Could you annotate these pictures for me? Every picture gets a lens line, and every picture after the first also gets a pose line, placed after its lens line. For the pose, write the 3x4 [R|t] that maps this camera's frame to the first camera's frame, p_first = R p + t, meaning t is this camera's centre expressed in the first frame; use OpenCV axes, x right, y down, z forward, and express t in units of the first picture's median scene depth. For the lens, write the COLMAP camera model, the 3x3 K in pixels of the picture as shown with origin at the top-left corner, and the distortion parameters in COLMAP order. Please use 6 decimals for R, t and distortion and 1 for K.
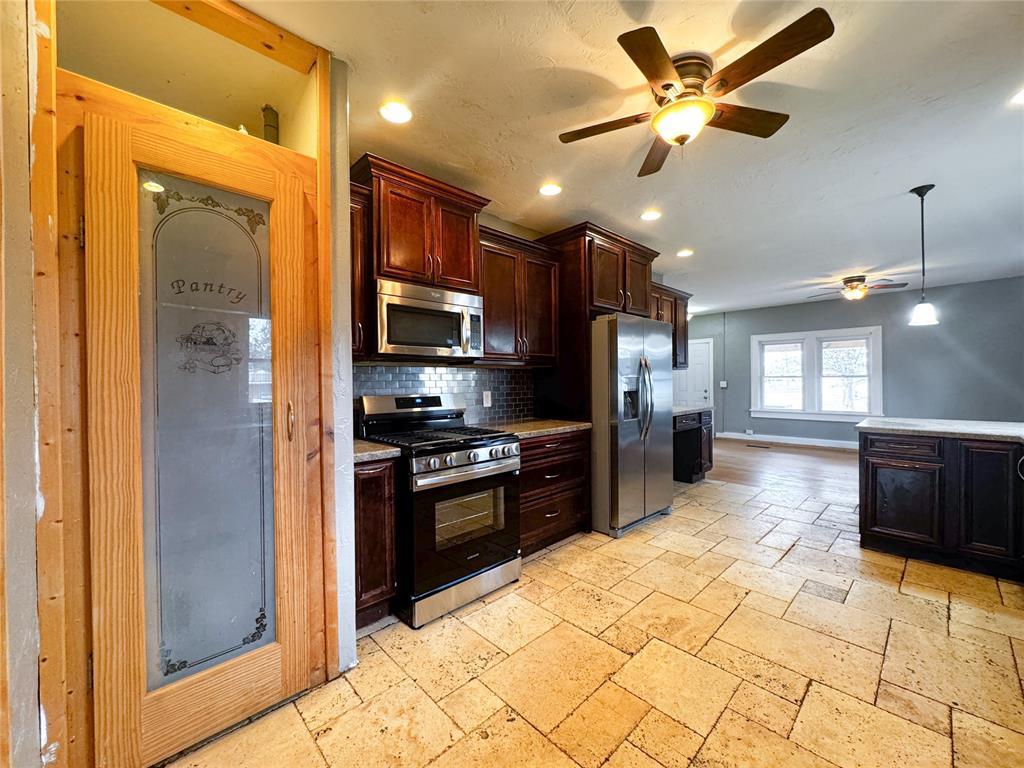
lens RADIAL K [[408.1, 0, 512.0], [0, 408.1, 384.0], [0, 0, 1]] dist [-0.003090, 0.000376]
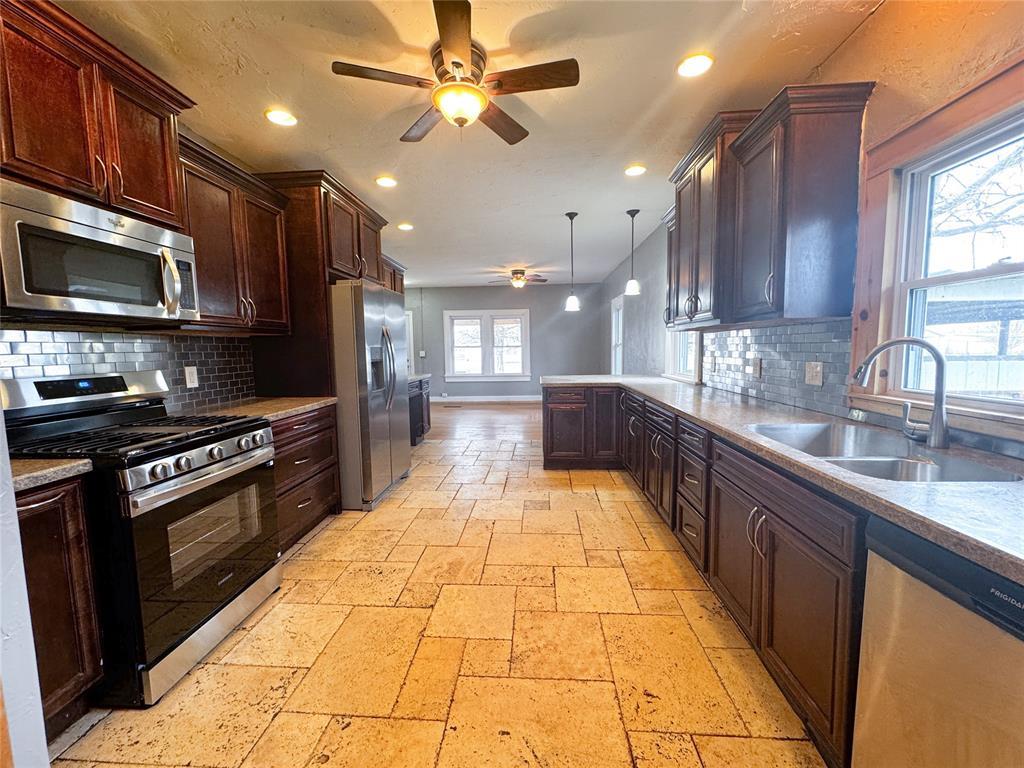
lens RADIAL K [[408.1, 0, 512.0], [0, 408.1, 384.0], [0, 0, 1]] dist [-0.003090, 0.000376]
pose [[0.737528, -0.062477, 0.672421, -0.153270], [0.014031, 0.996914, 0.077236, -0.000239], [-0.675171, -0.047529, 0.736128, 0.062469]]
